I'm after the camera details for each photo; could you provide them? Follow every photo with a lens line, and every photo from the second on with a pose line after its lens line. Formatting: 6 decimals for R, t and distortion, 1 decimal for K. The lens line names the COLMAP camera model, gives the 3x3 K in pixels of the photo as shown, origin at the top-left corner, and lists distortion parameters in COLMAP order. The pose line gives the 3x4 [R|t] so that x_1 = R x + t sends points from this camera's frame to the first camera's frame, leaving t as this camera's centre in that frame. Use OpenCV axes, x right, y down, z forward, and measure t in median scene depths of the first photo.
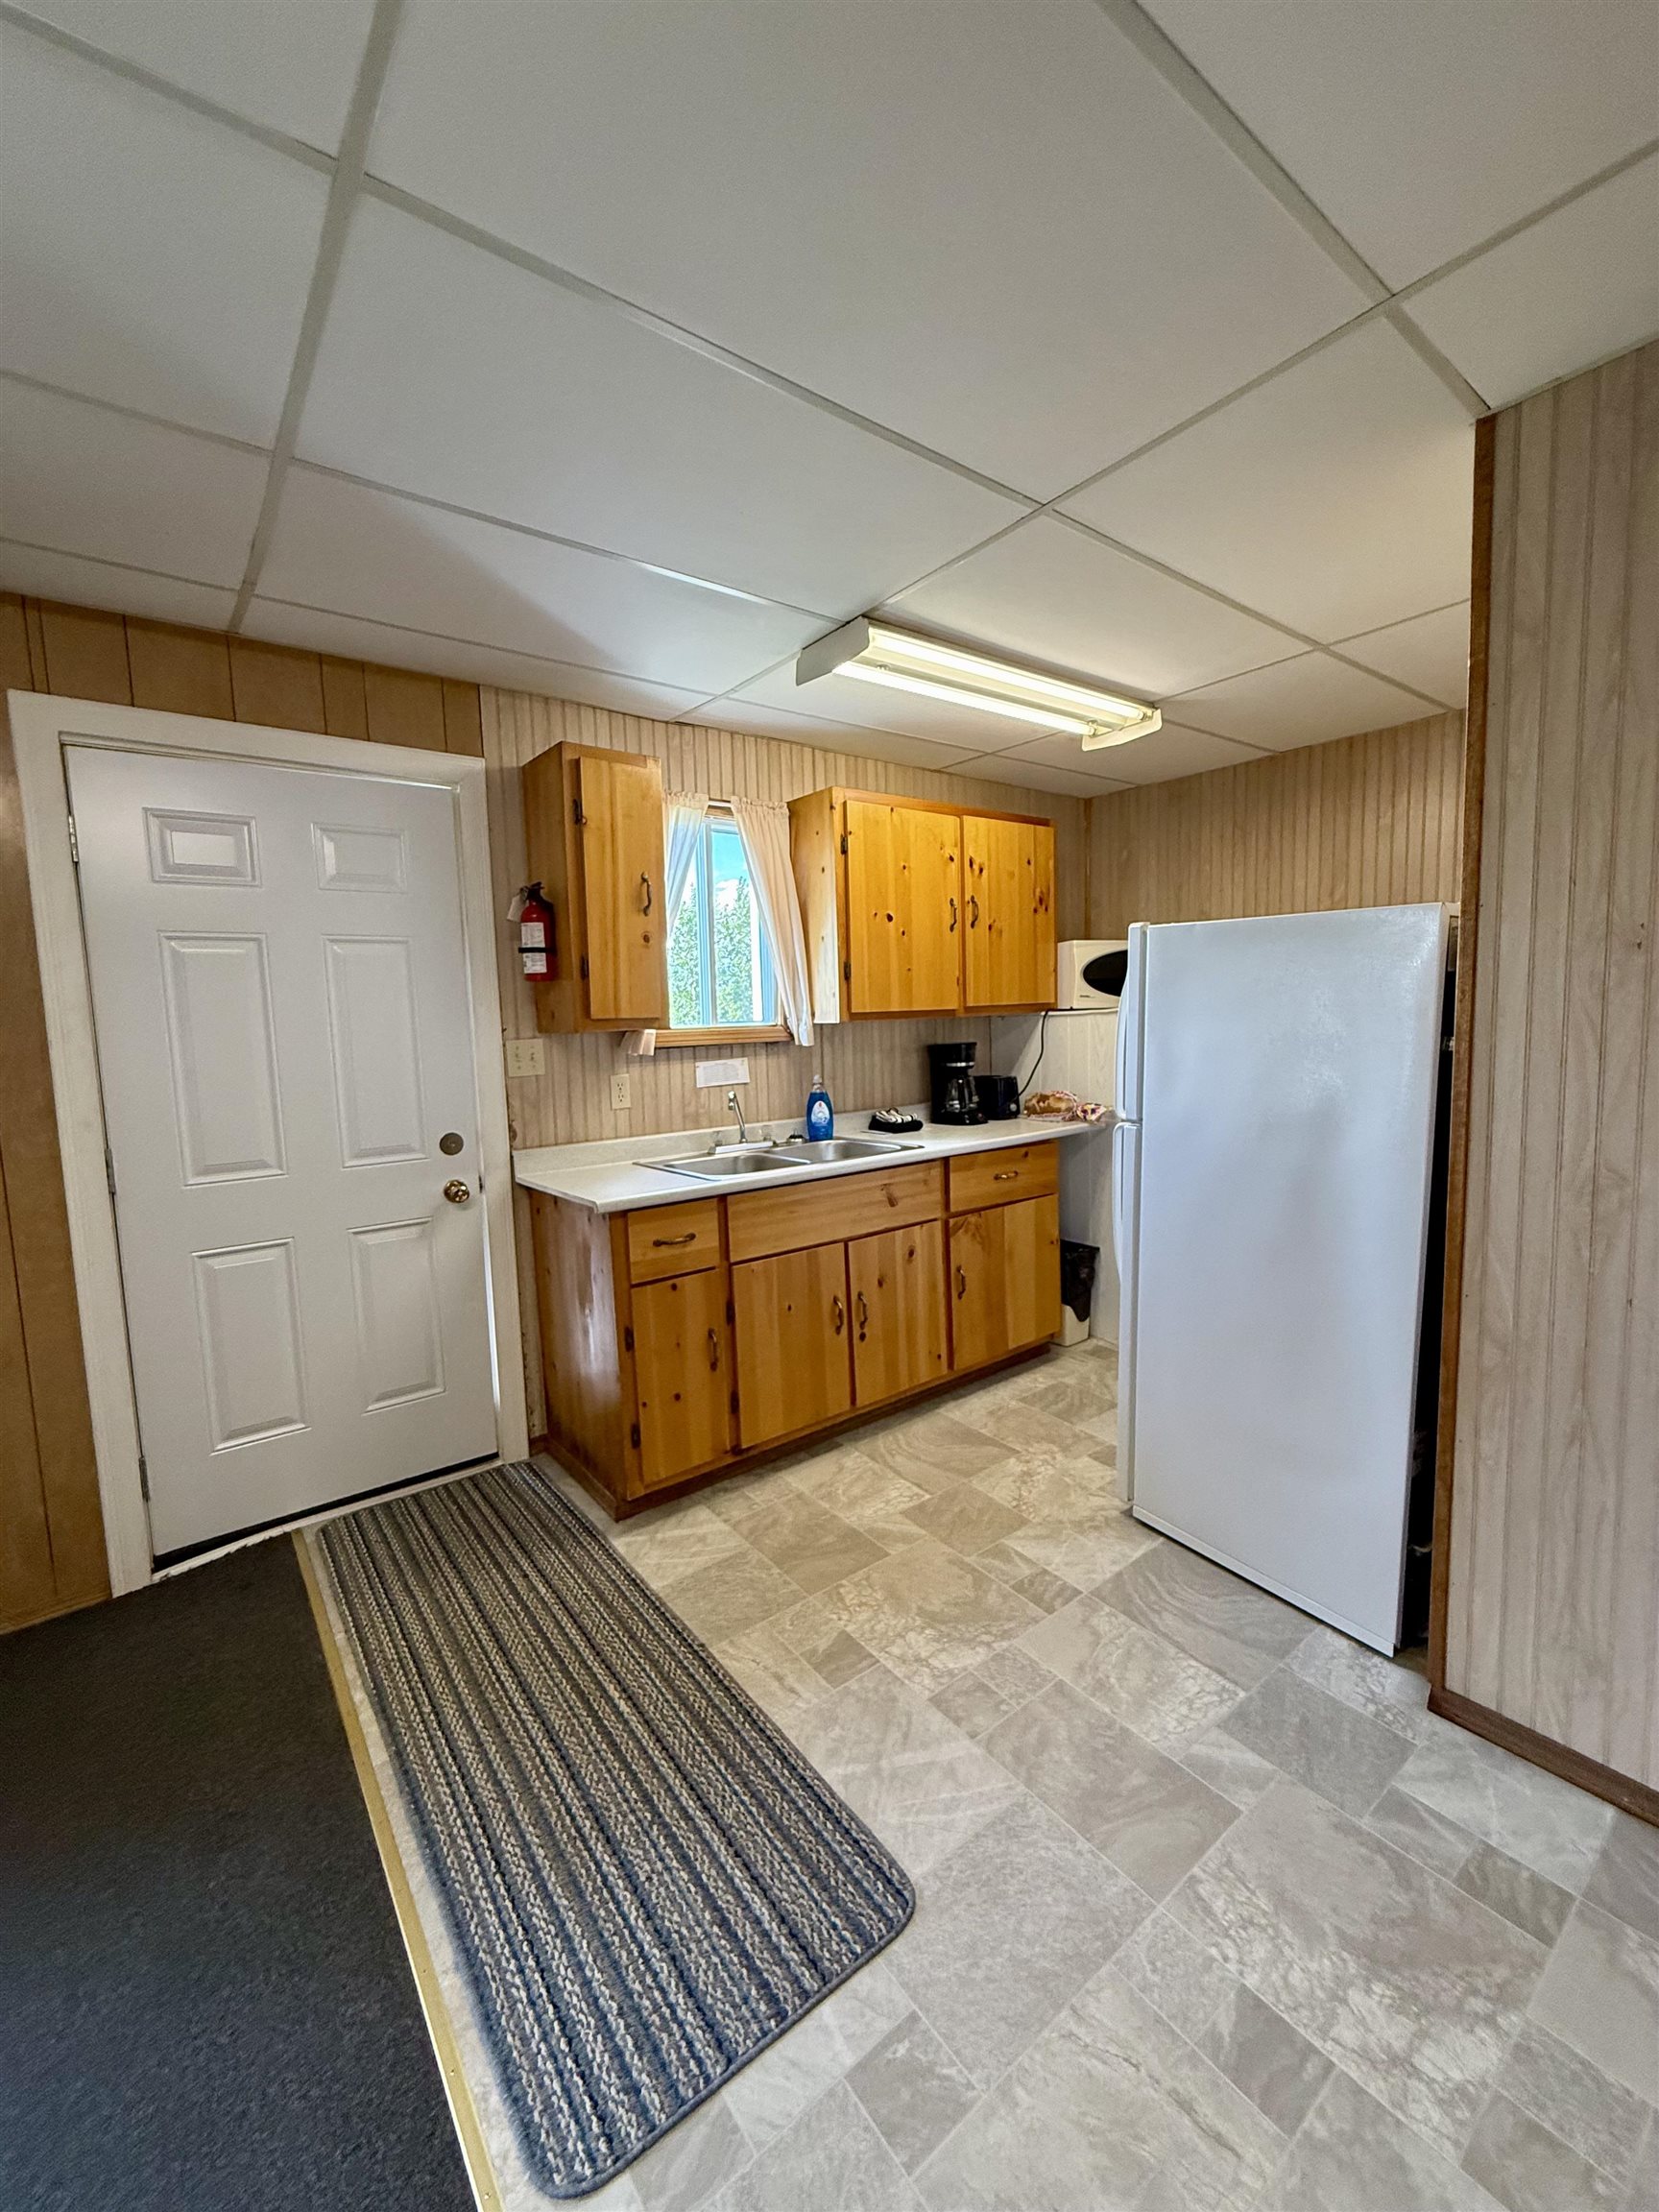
lens RADIAL K [[886.9, 0, 828.3], [0, 886.9, 1100.3], [0, 0, 1]] dist [0.000542, 0.000558]
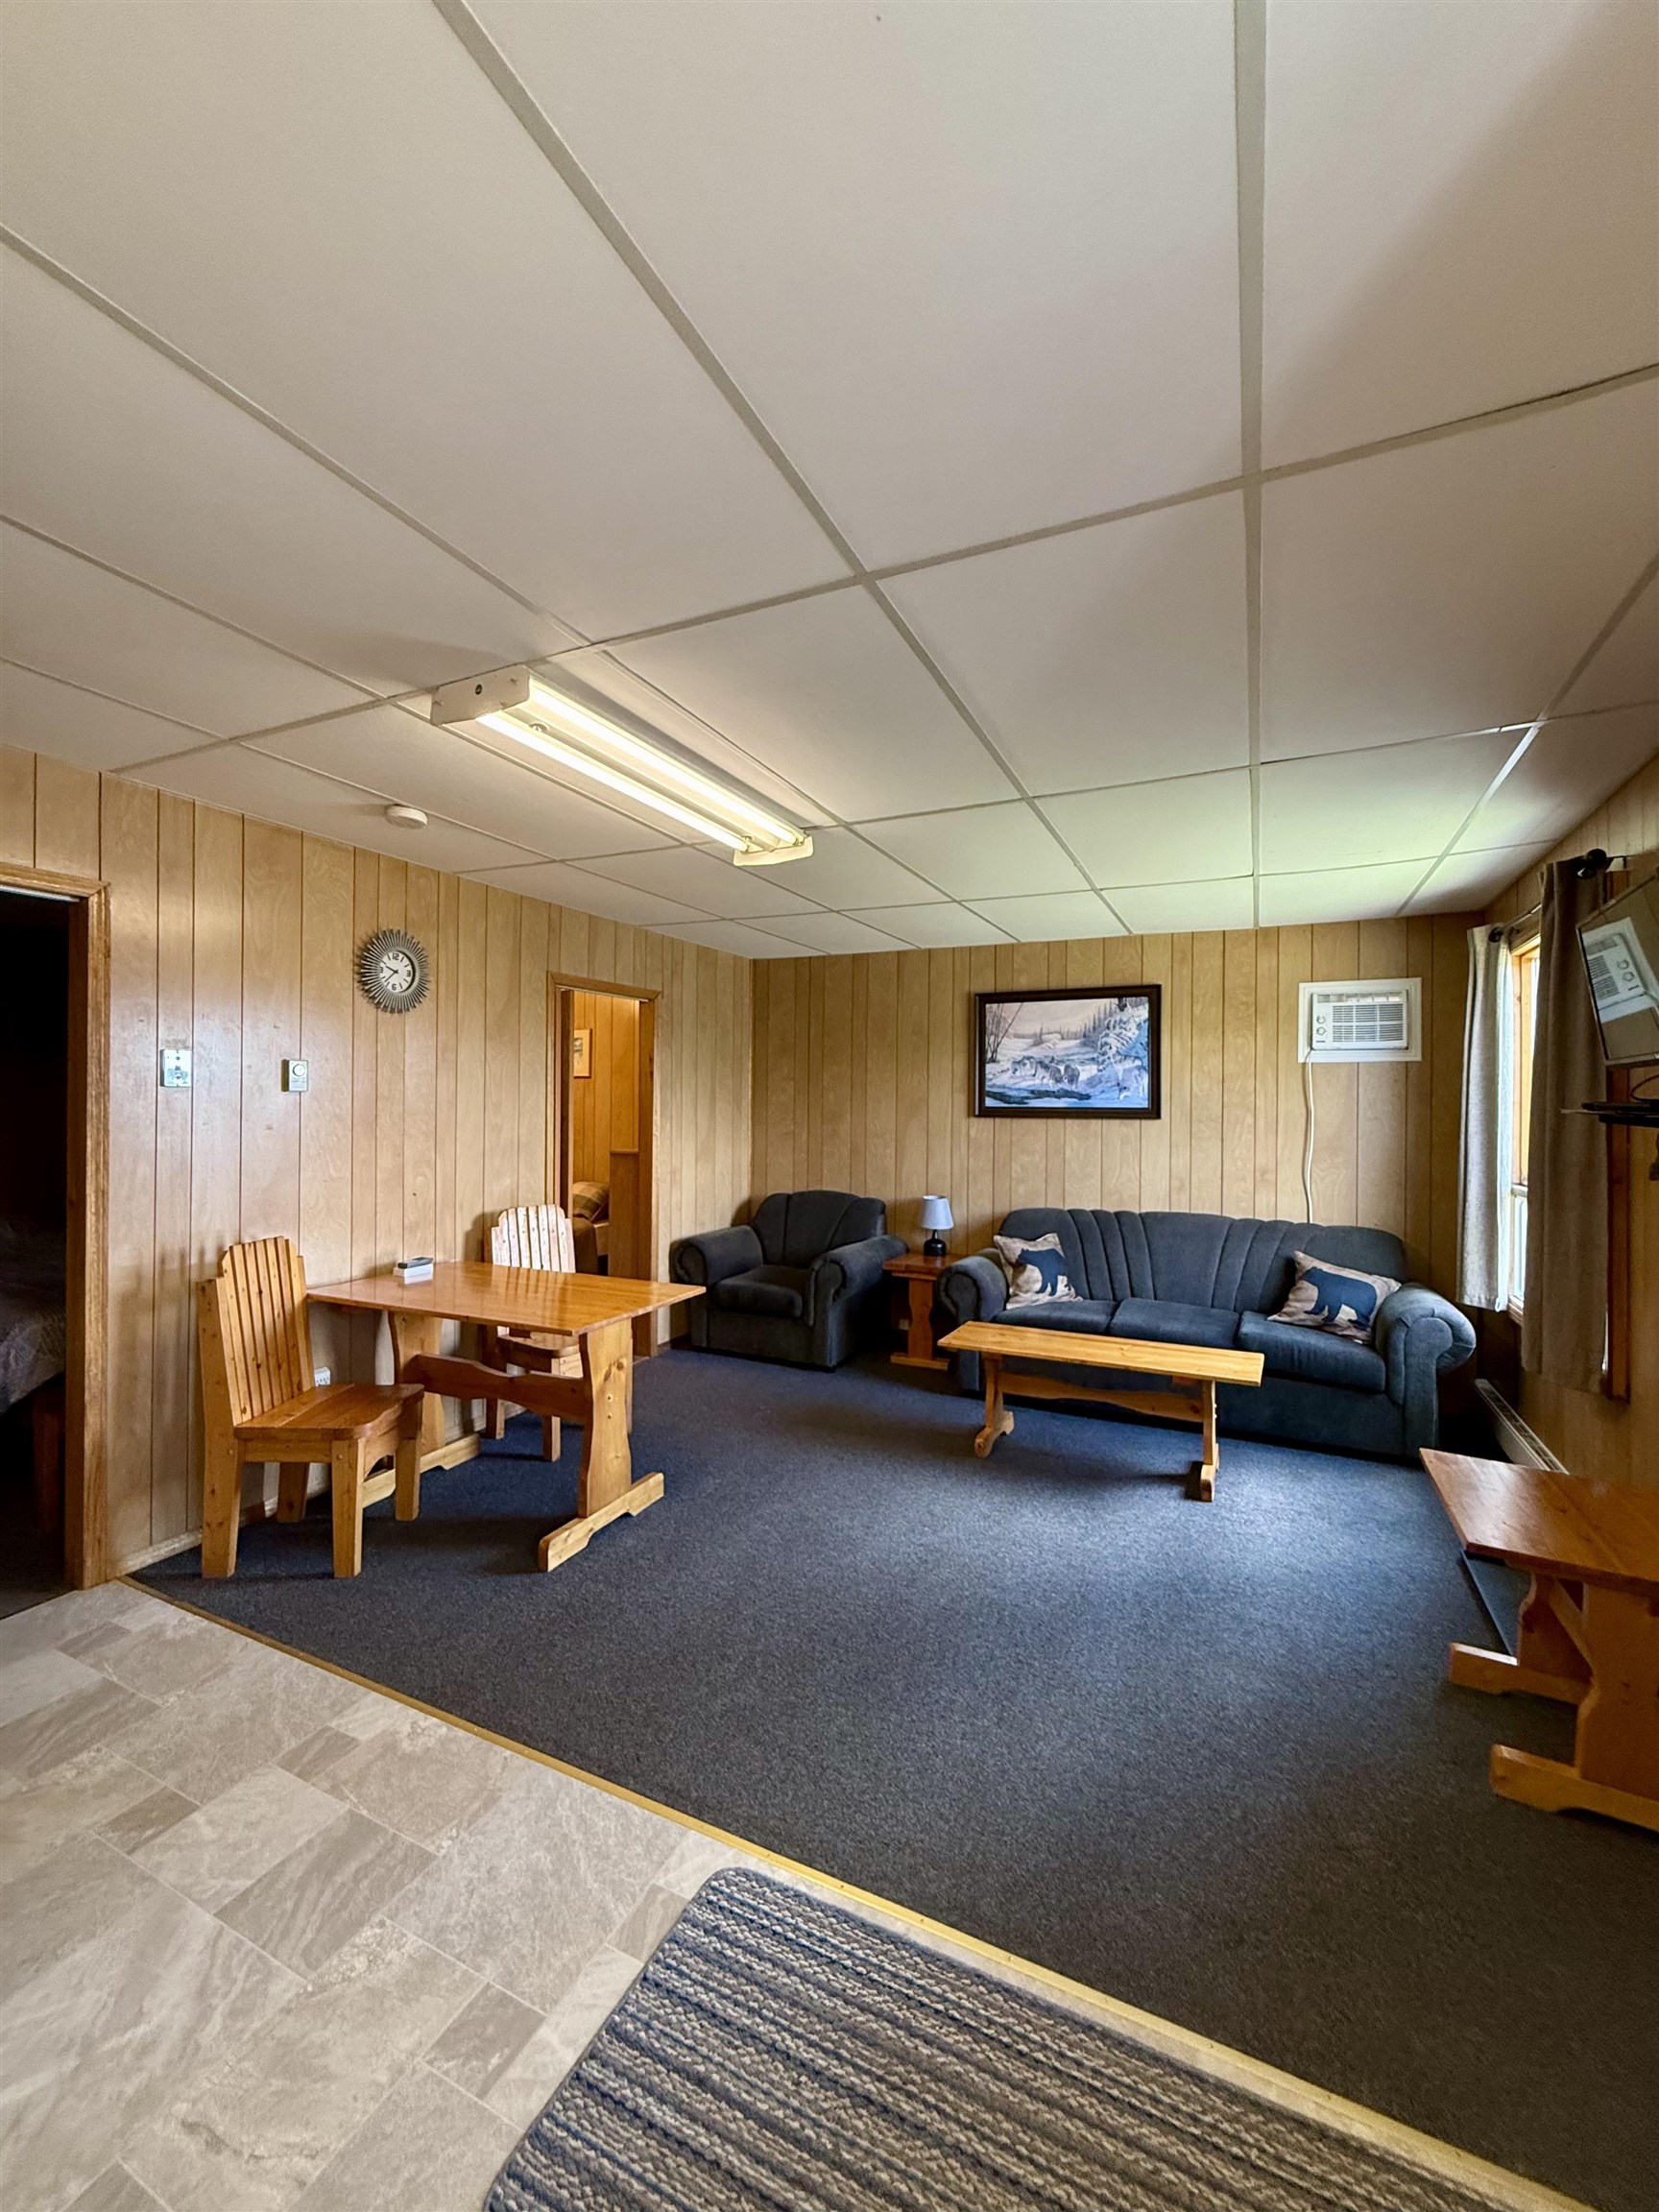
lens RADIAL K [[886.9, 0, 828.3], [0, 886.9, 1100.3], [0, 0, 1]] dist [0.000542, 0.000558]
pose [[-0.894600, 0.017658, -0.446519, 0.078971], [-0.031667, 0.994202, 0.102760, -0.106646], [0.445745, 0.106069, -0.888854, 0.876933]]
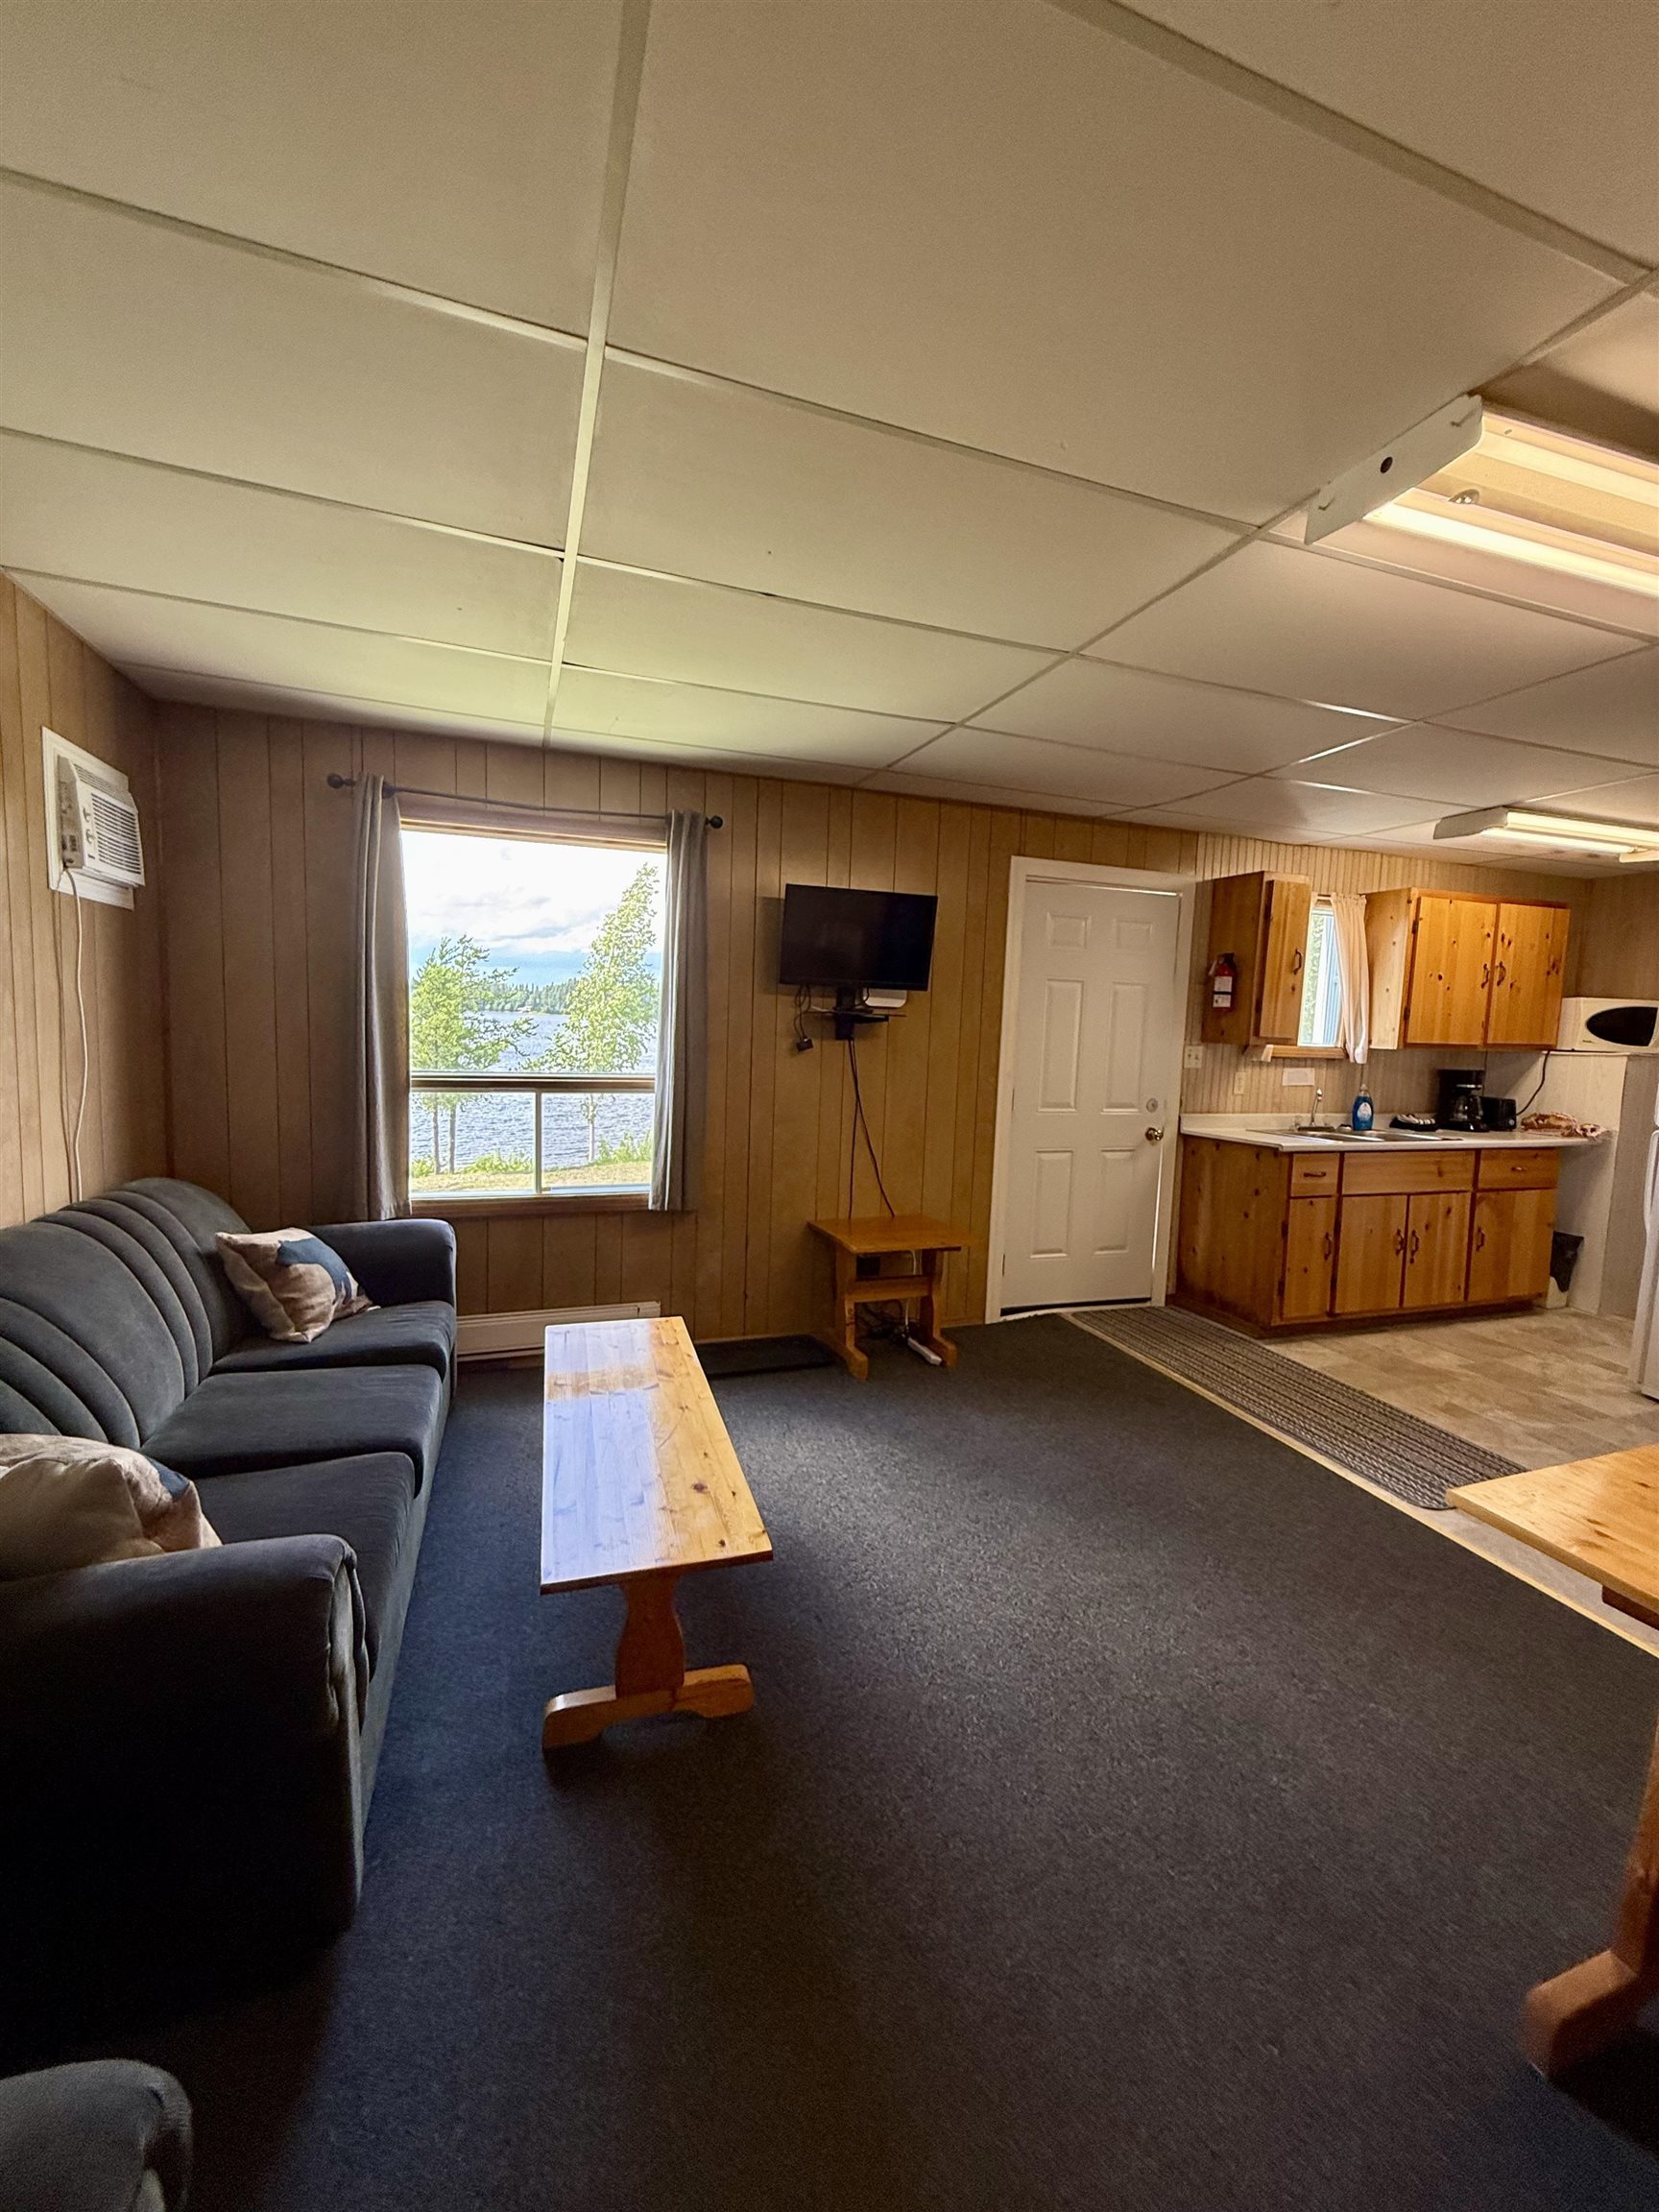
lens RADIAL K [[886.9, 0, 828.3], [0, 886.9, 1100.3], [0, 0, 1]] dist [0.000542, 0.000558]
pose [[0.948577, 0.090283, -0.303399, -0.468460], [-0.092980, 0.995652, 0.005575, 0.082001], [0.302583, 0.022922, 0.952847, -0.729685]]
